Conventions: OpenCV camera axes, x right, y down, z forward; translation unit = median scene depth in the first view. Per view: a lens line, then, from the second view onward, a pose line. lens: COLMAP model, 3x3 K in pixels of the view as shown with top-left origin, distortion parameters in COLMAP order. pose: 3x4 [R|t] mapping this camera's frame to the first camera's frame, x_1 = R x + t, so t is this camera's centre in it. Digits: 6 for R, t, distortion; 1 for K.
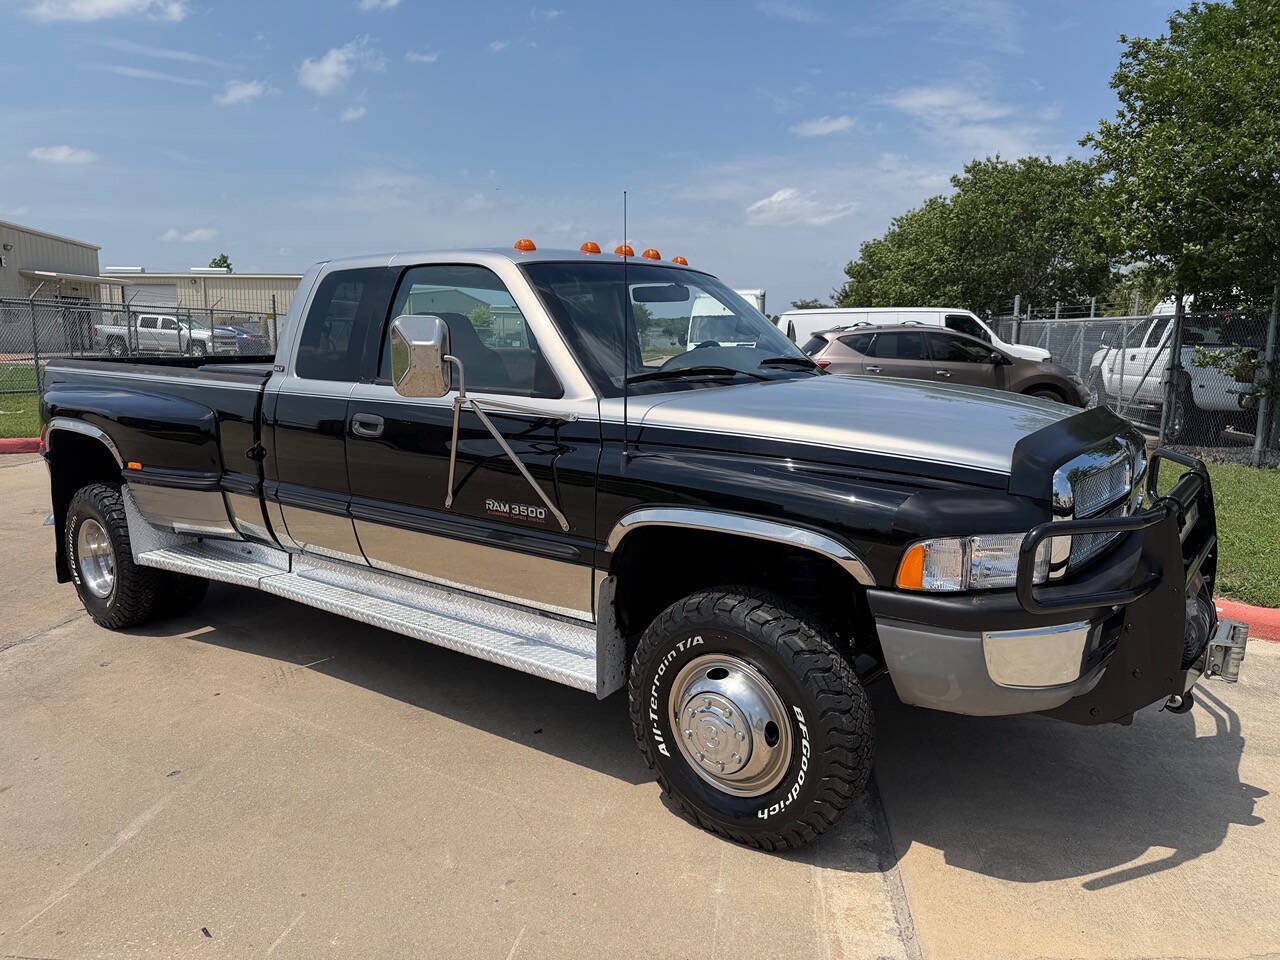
lens RADIAL K [[905.8, 0, 642.1], [0, 905.8, 484.9], [0, 0, 1]] dist [0.060078, -0.081745]
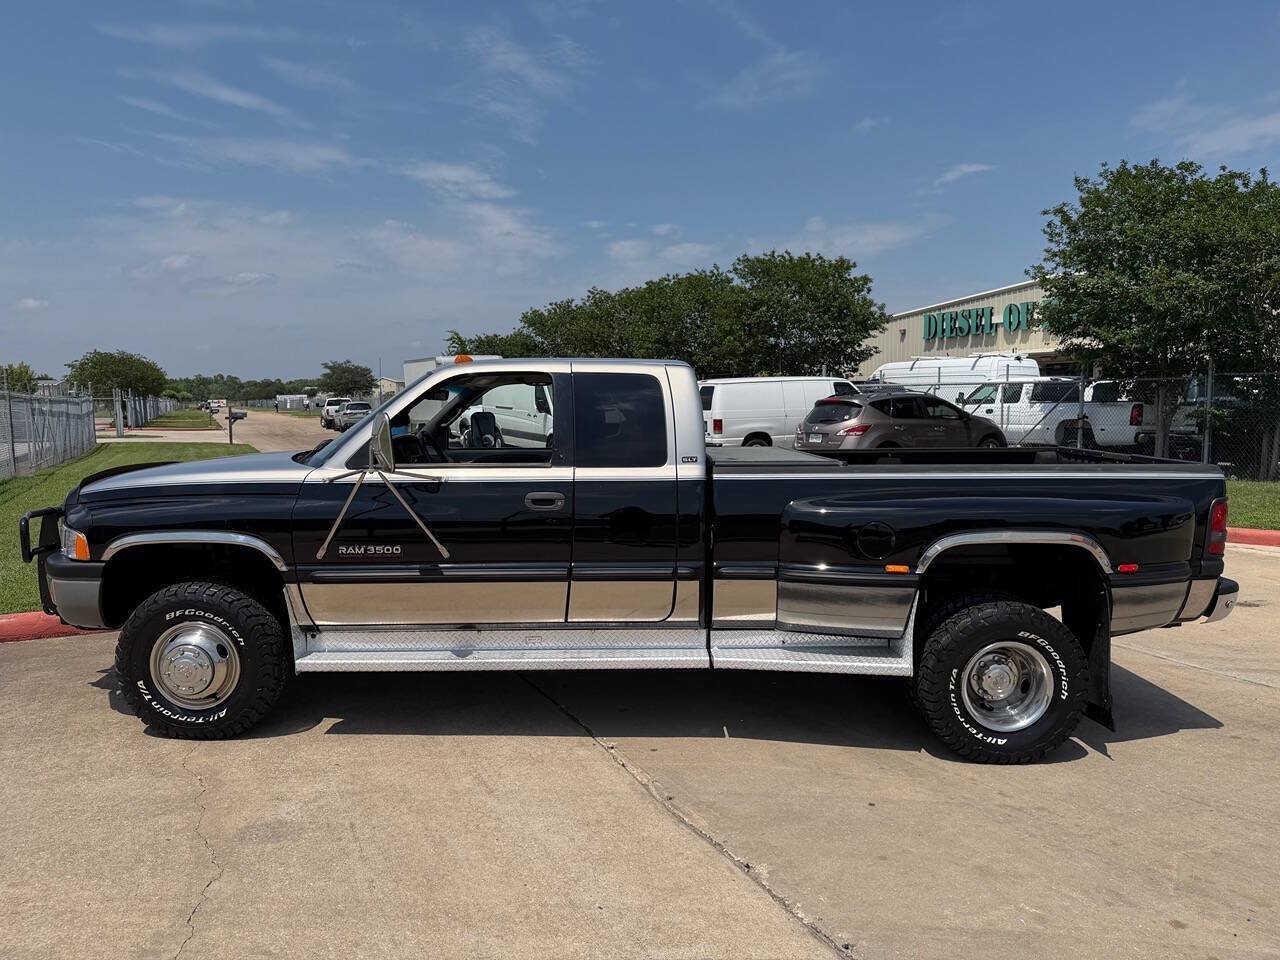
lens RADIAL K [[905.8, 0, 634.8], [0, 905.8, 478.0], [0, 0, 1]] dist [0.060078, -0.081745]
pose [[0.832217, -0.079583, 0.548708, -2.521767], [0.118307, 0.992342, -0.035508, -0.210503], [-0.541680, 0.094467, 0.835259, 0.608747]]
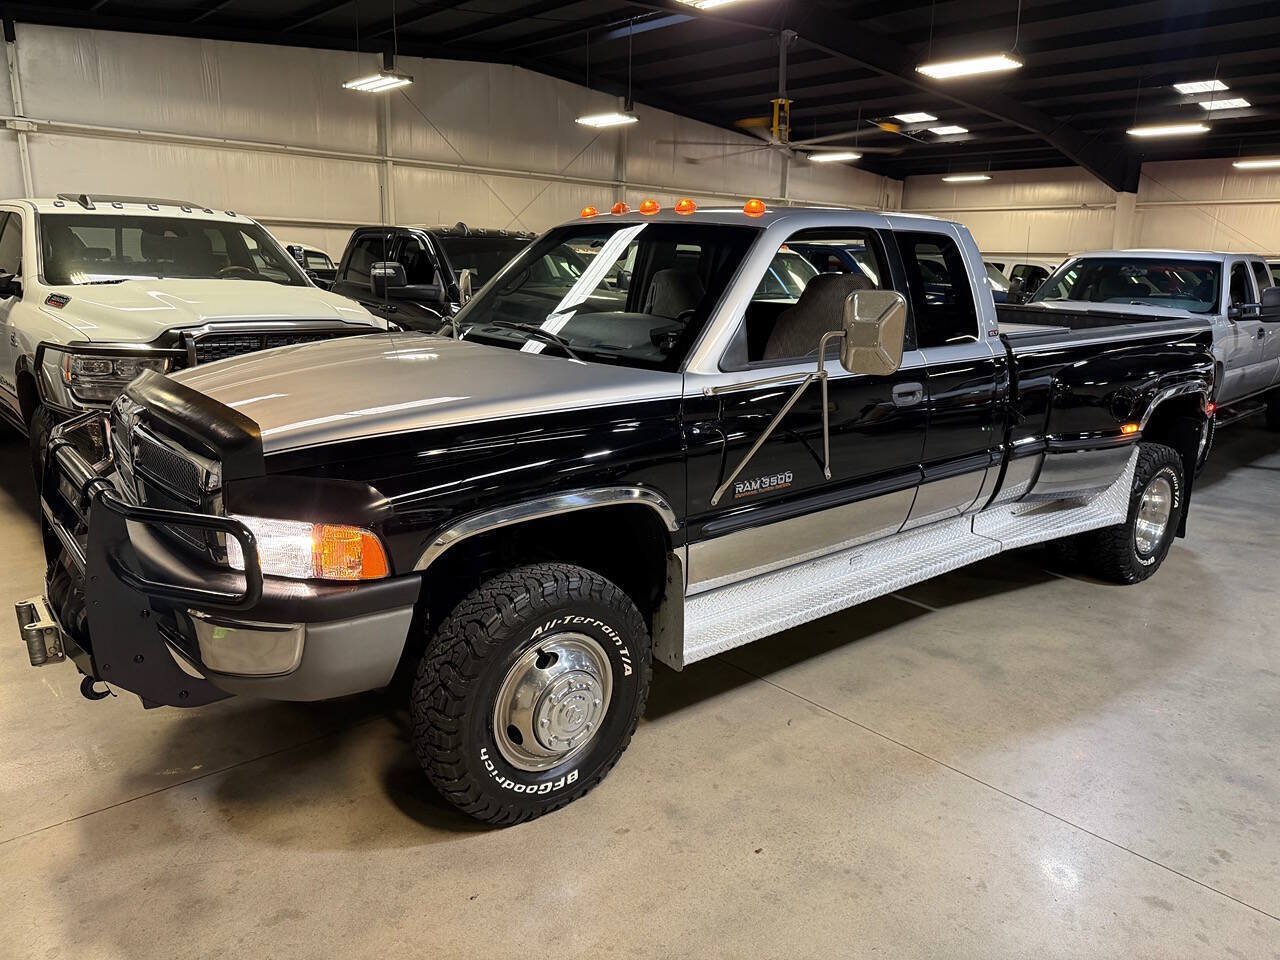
lens RADIAL K [[905.8, 0, 646.7], [0, 905.8, 474.4], [0, 0, 1]] dist [0.060078, -0.081745]
pose [[0.291335, -0.263308, 0.919670, -2.987931], [0.143577, 0.962519, 0.230093, -0.423544], [-0.945785, 0.065009, 0.318220, 1.648593]]
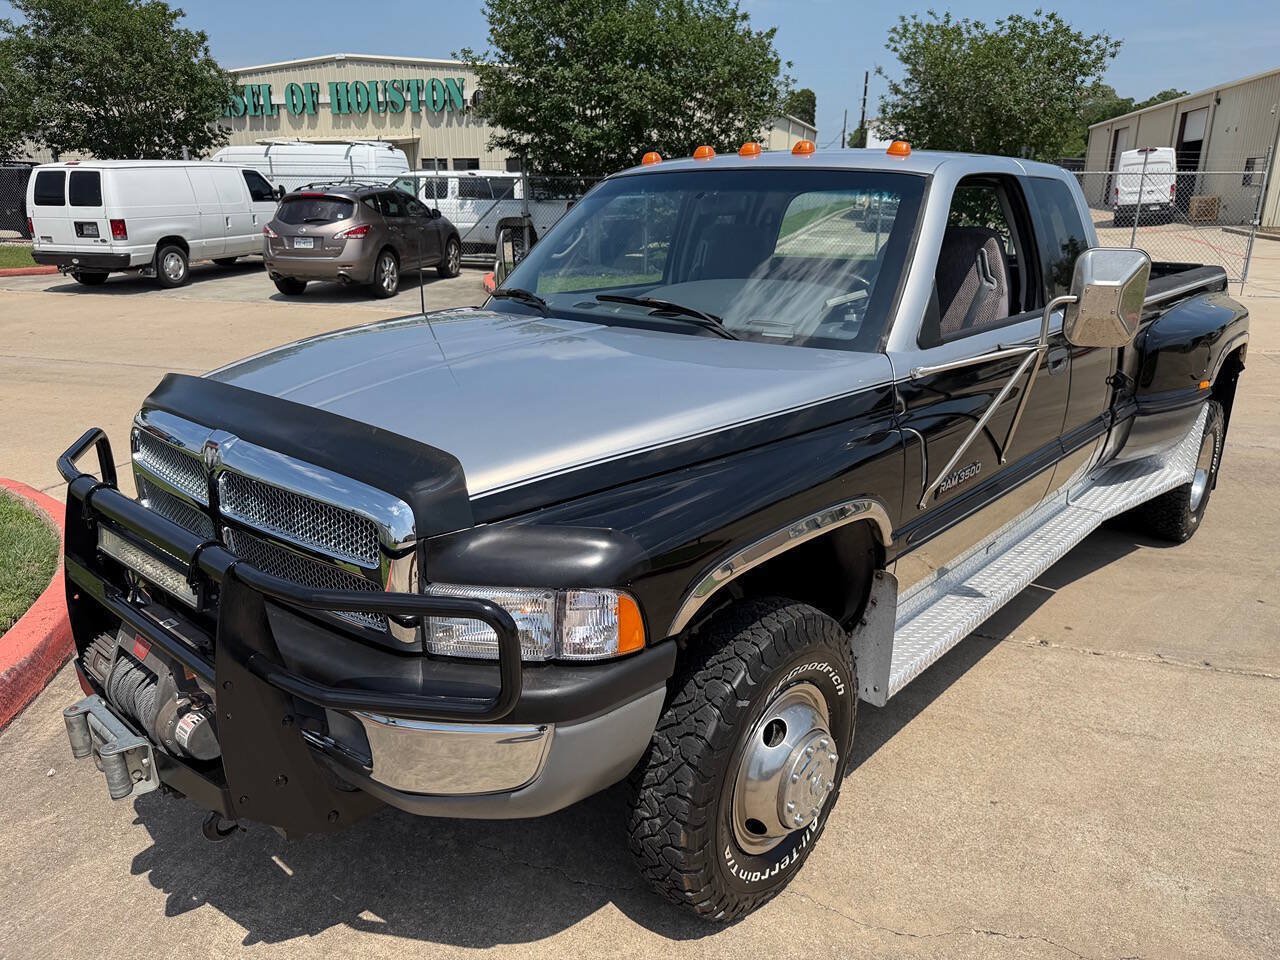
lens RADIAL K [[905.8, 0, 641.4], [0, 905.8, 486.6], [0, 0, 1]] dist [0.060078, -0.081745]
pose [[0.138343, -0.331164, 0.933377, -2.891600], [0.158614, 0.937682, 0.309182, -0.463336], [-0.977601, 0.105273, 0.182249, 1.937234]]
